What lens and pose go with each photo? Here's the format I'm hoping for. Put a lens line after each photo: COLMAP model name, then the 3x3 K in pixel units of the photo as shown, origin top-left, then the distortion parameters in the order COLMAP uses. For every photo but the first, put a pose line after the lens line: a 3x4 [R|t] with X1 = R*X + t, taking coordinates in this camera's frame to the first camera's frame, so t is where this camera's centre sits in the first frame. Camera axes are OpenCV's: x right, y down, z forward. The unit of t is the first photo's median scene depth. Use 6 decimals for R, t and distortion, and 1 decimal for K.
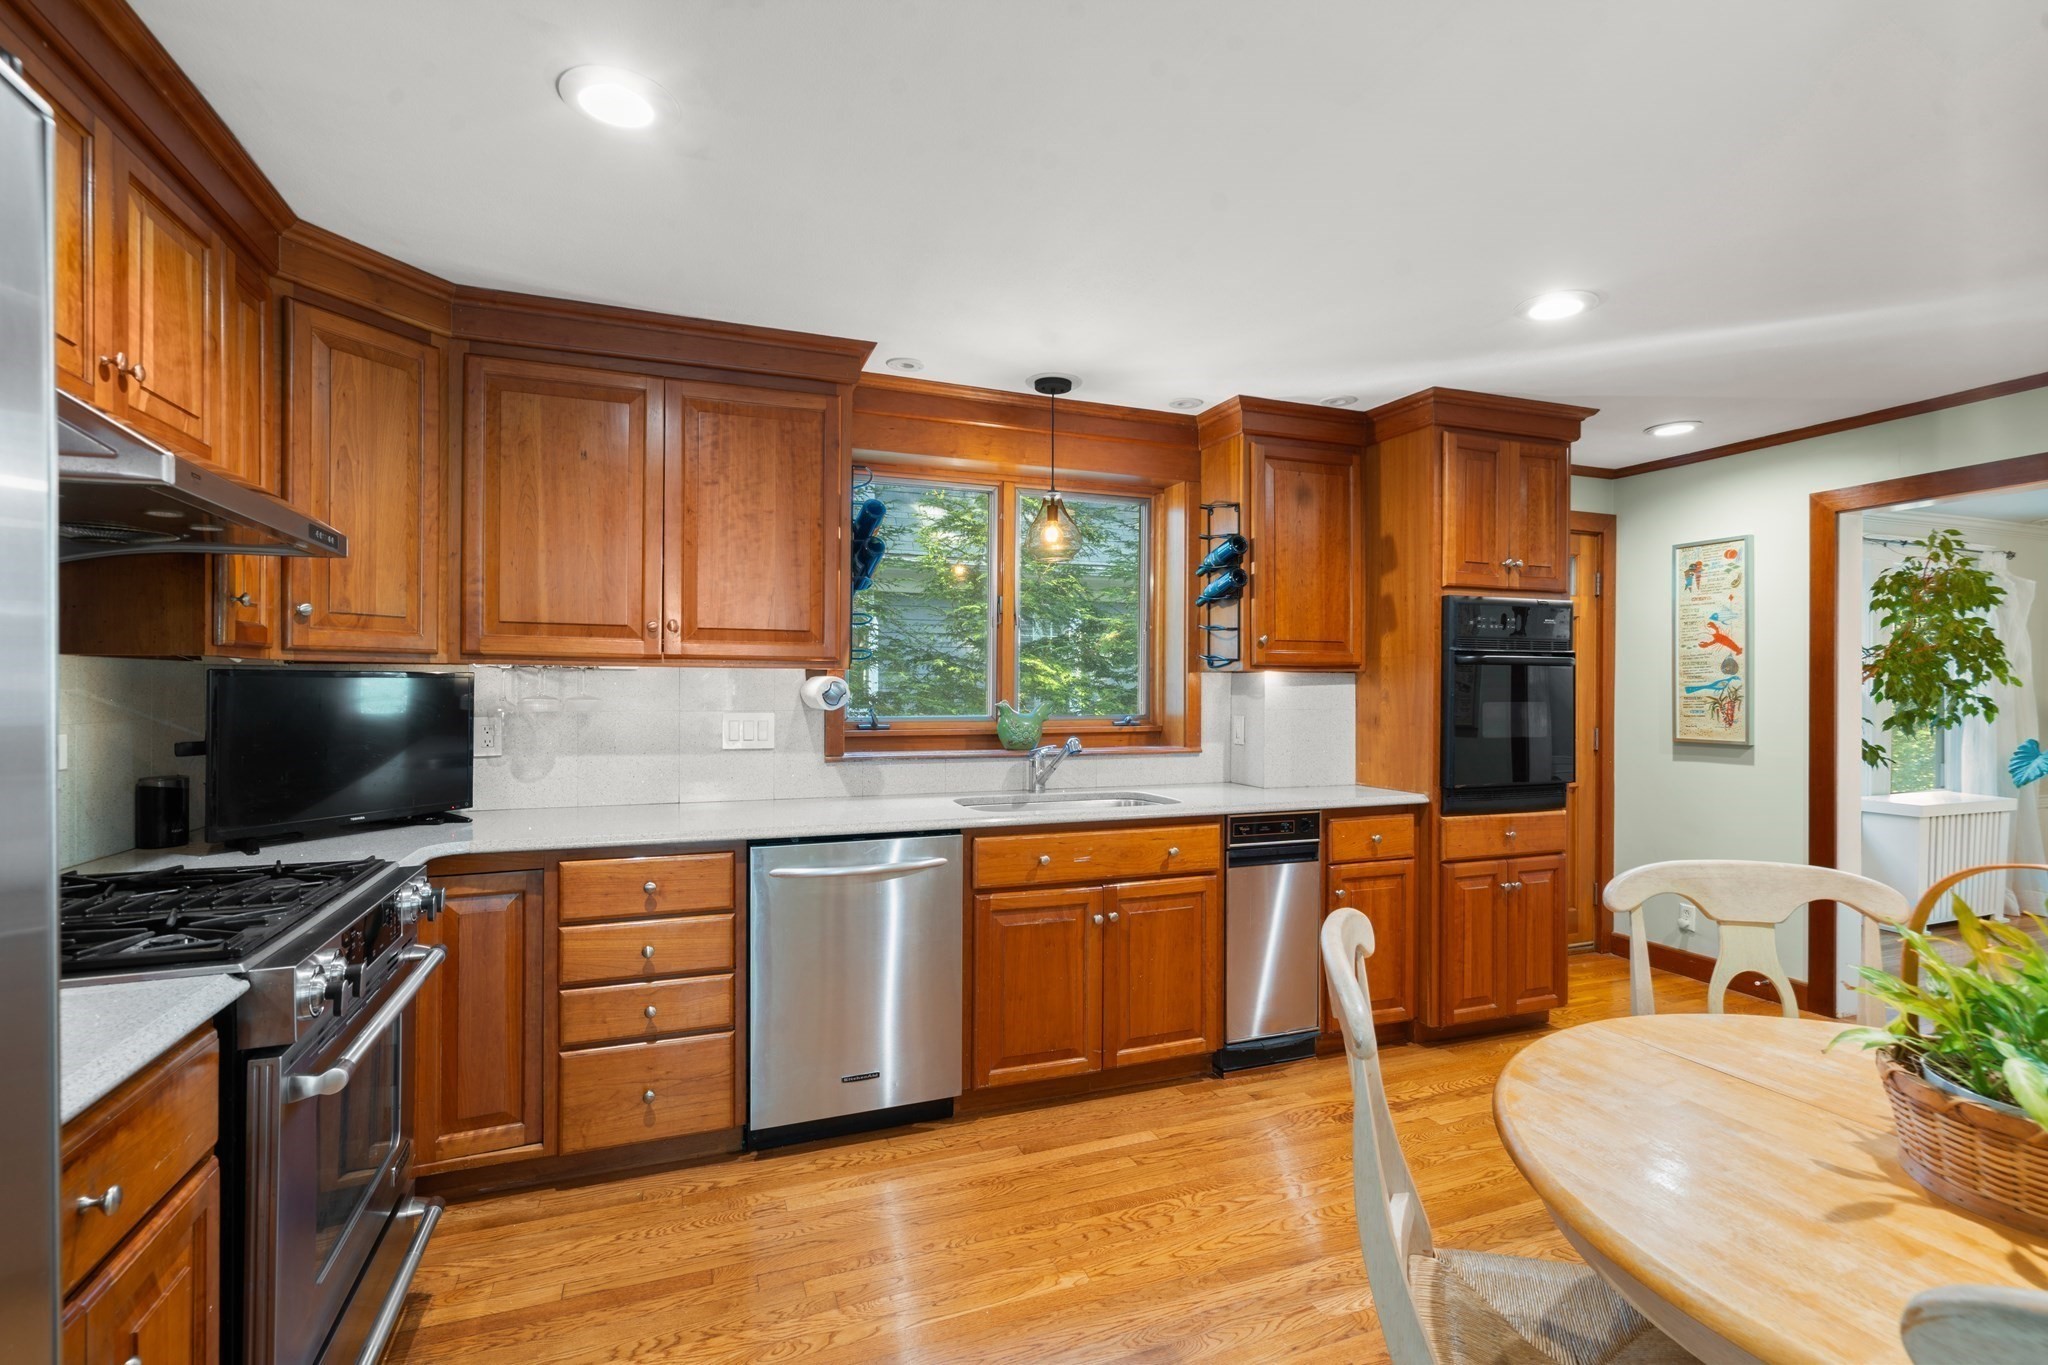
lens RADIAL K [[943.6, 0, 1026.9], [0, 943.6, 689.8], [0, 0, 1]] dist [0.003577, 0.000653]
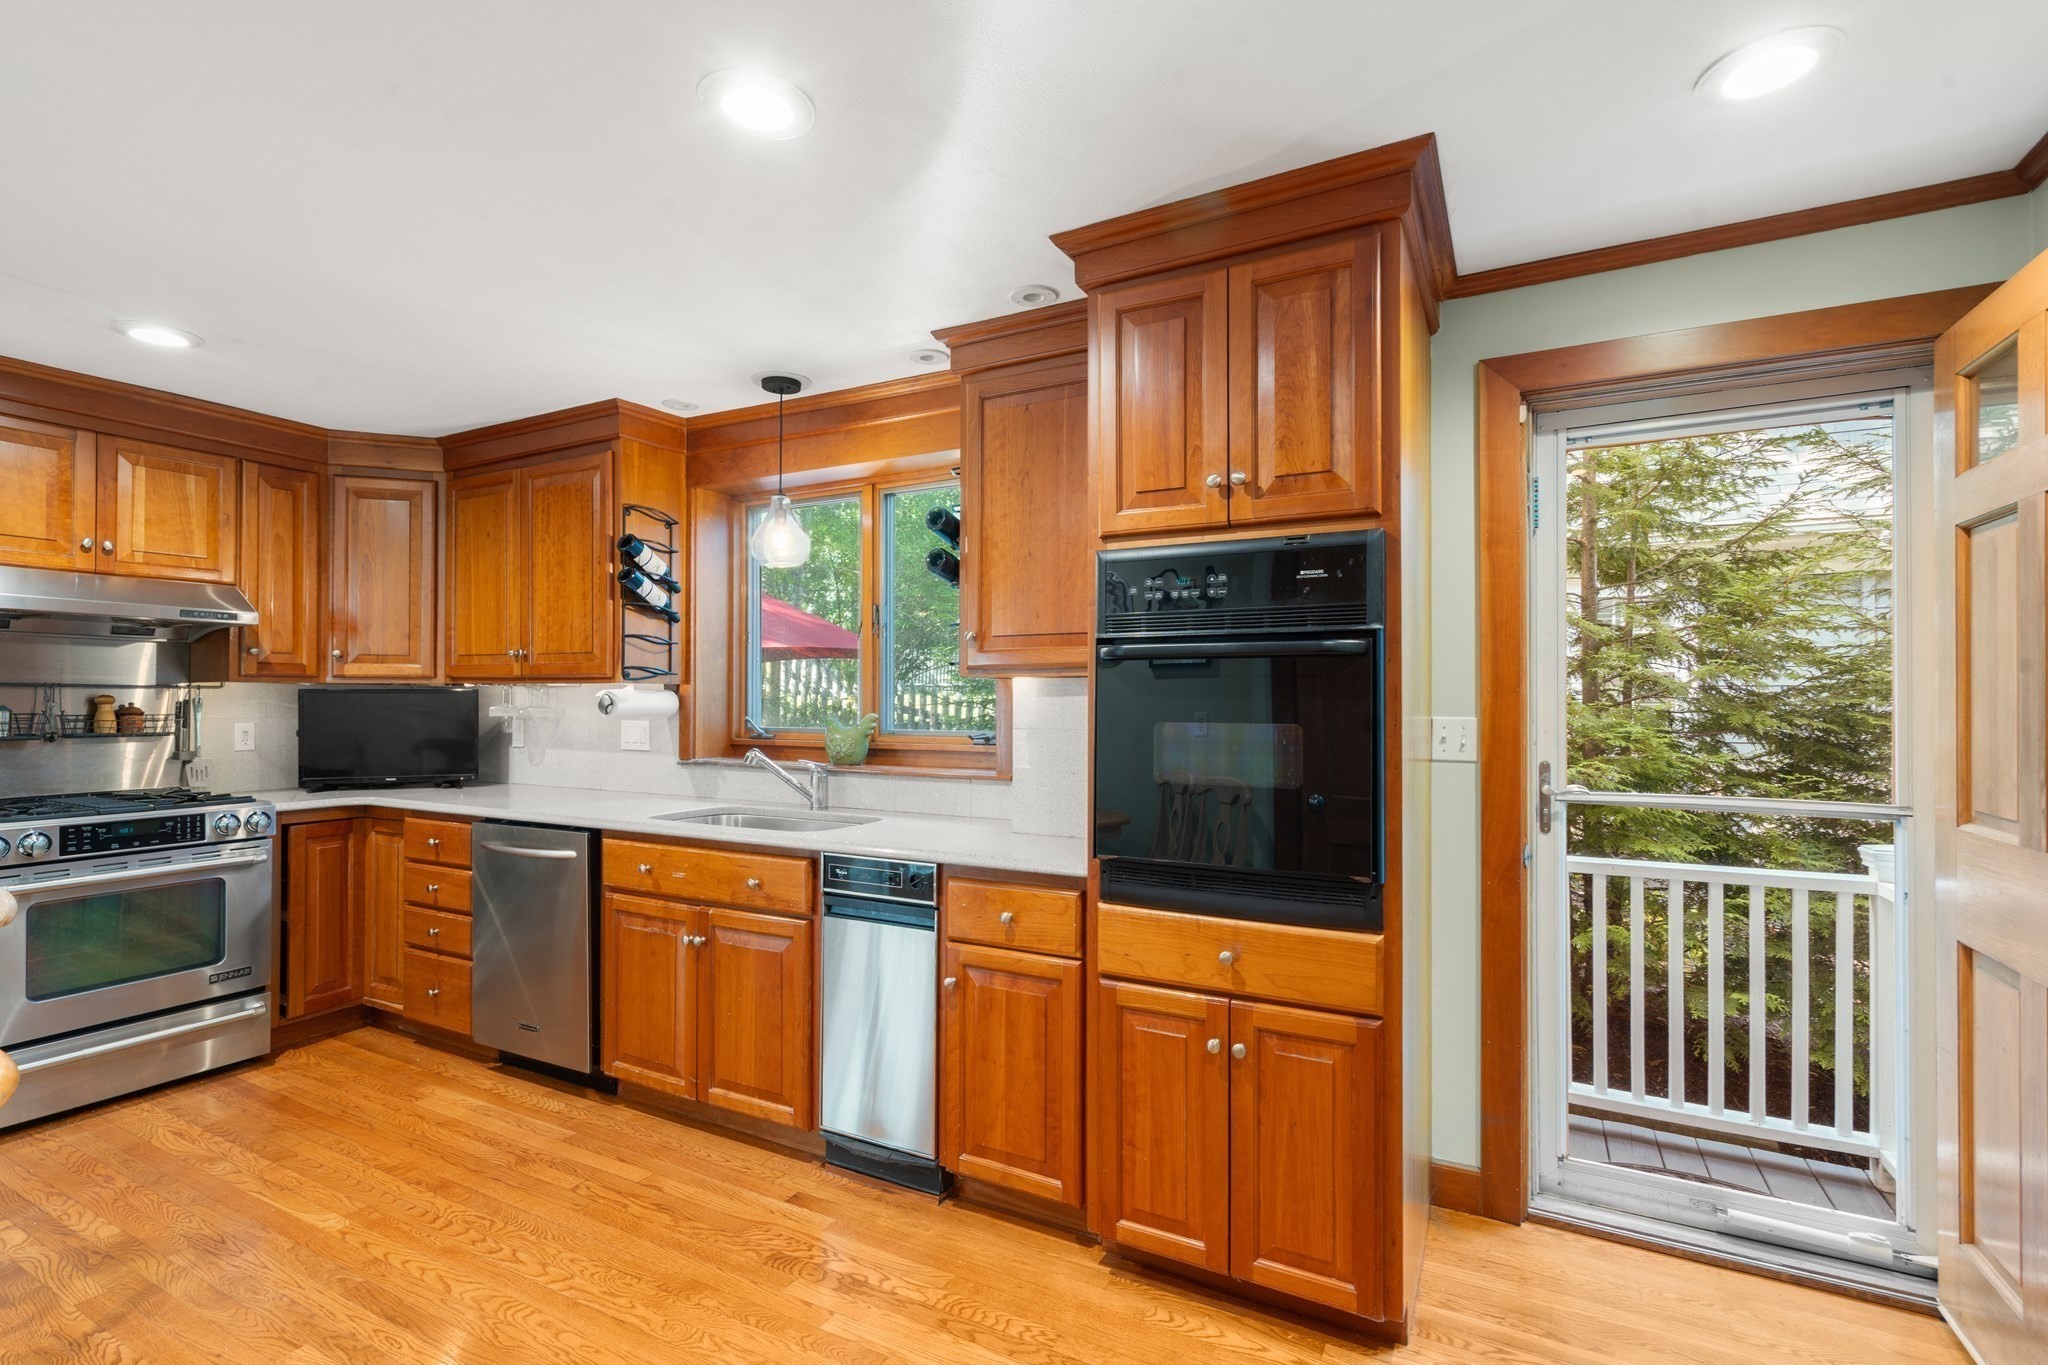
lens RADIAL K [[950.2, 0, 1018.9], [0, 950.2, 689.0], [0, 0, 1]] dist [0.000497, 0.000146]
pose [[0.645906, -0.009644, -0.763356, 1.086240], [-0.001761, 0.999899, -0.014122, 0.001088], [0.763415, 0.010466, 0.645823, 0.664920]]
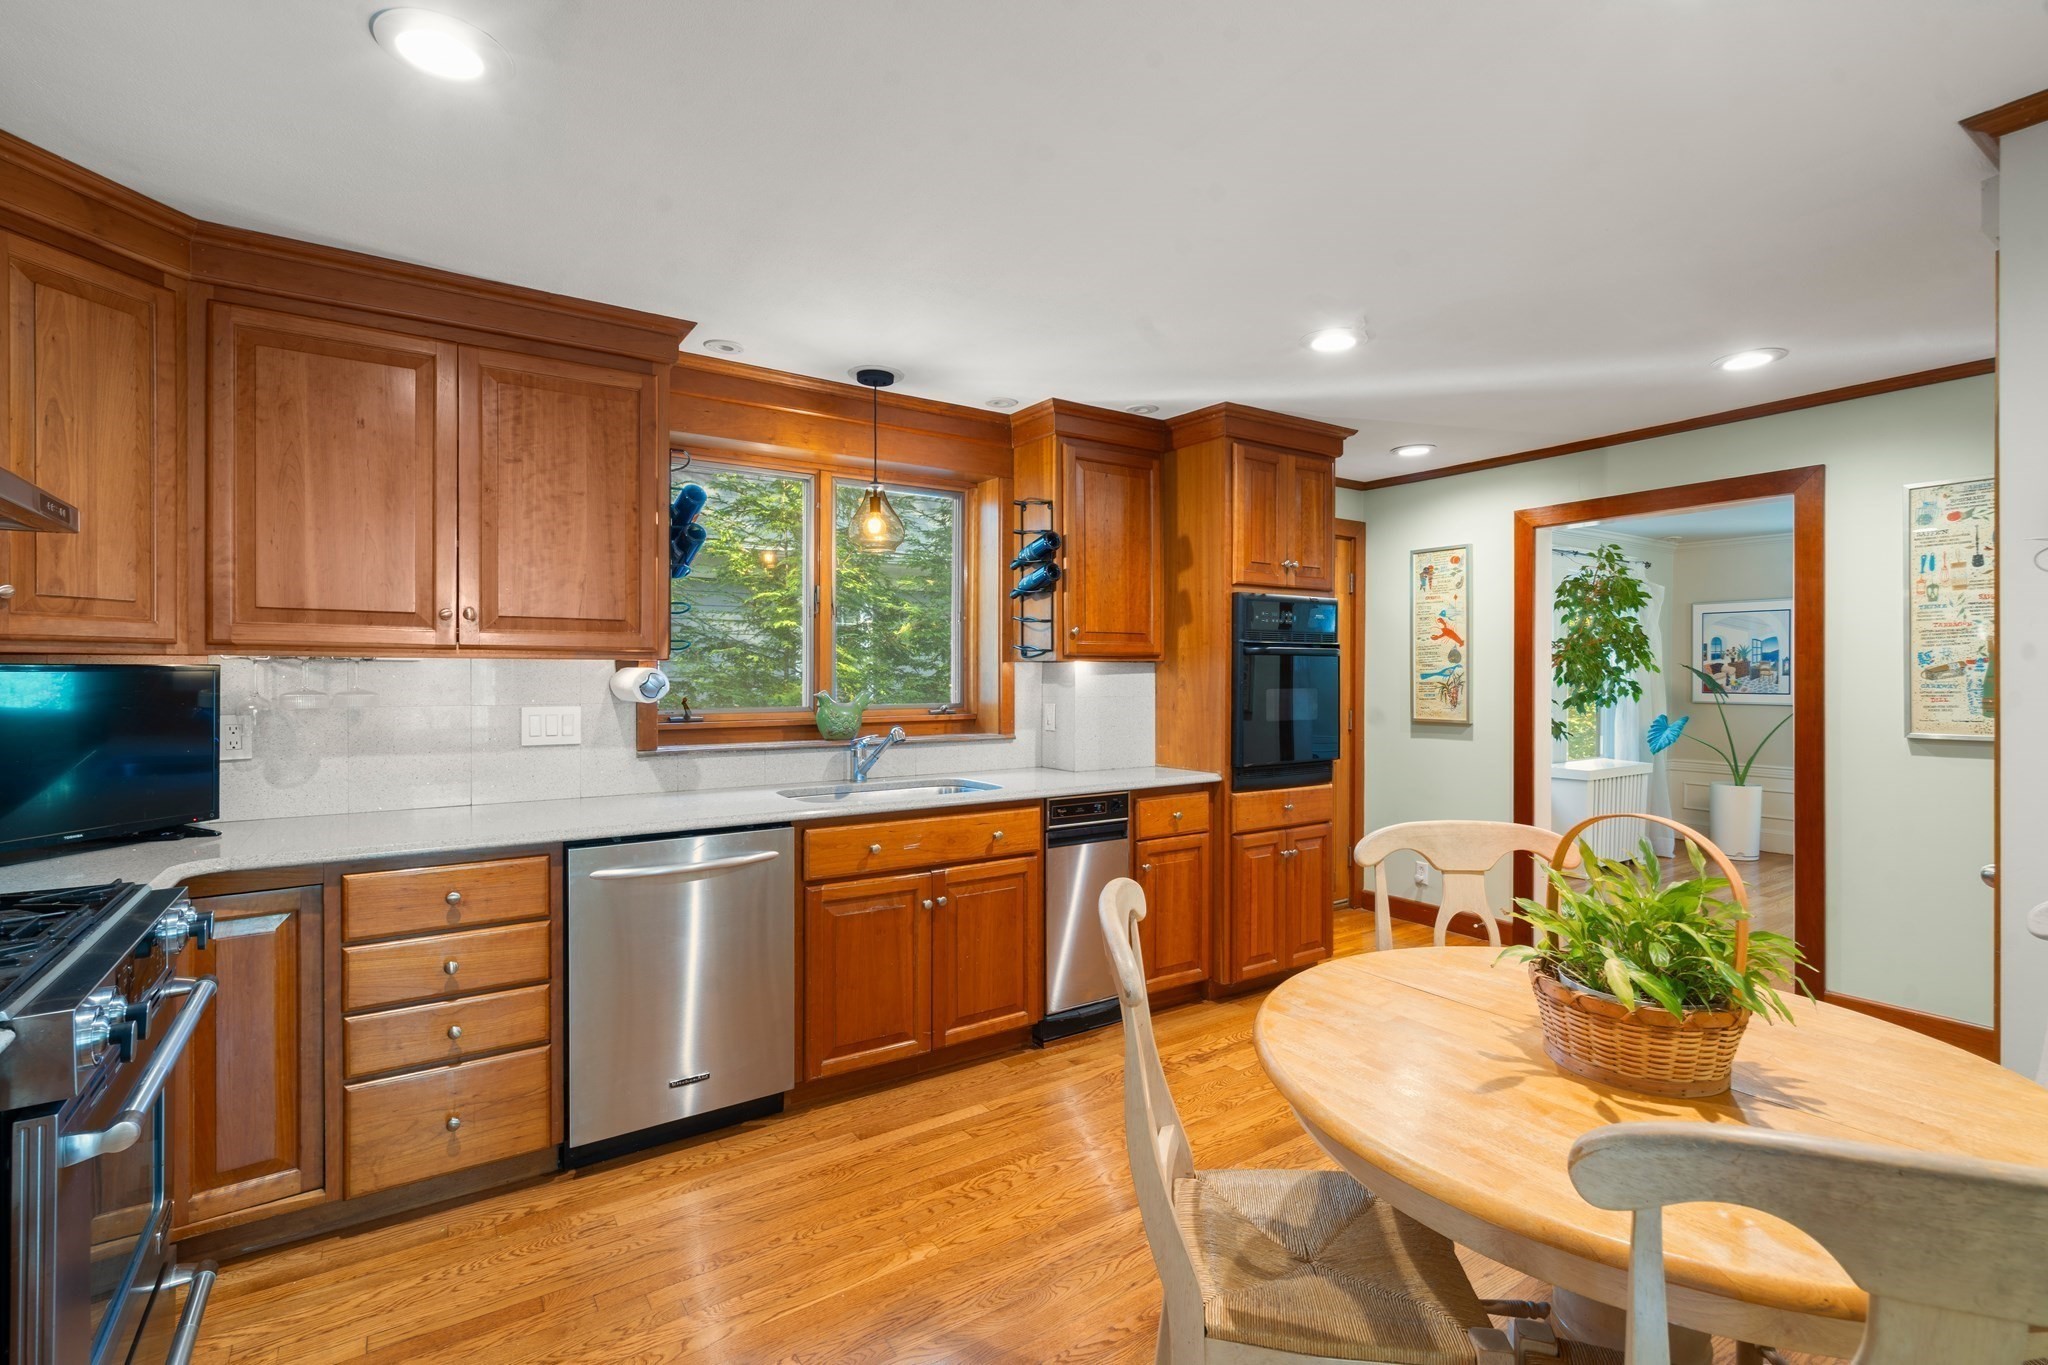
lens RADIAL K [[940.0, 0, 1024.0], [0, 940.0, 682.5], [0, 0, 1]] dist [0.001797, 0.000267]
pose [[0.974493, -0.005941, 0.224340, -0.052580], [0.004411, 0.999963, 0.007321, -0.004790], [-0.224375, -0.006145, 0.974483, -0.017271]]
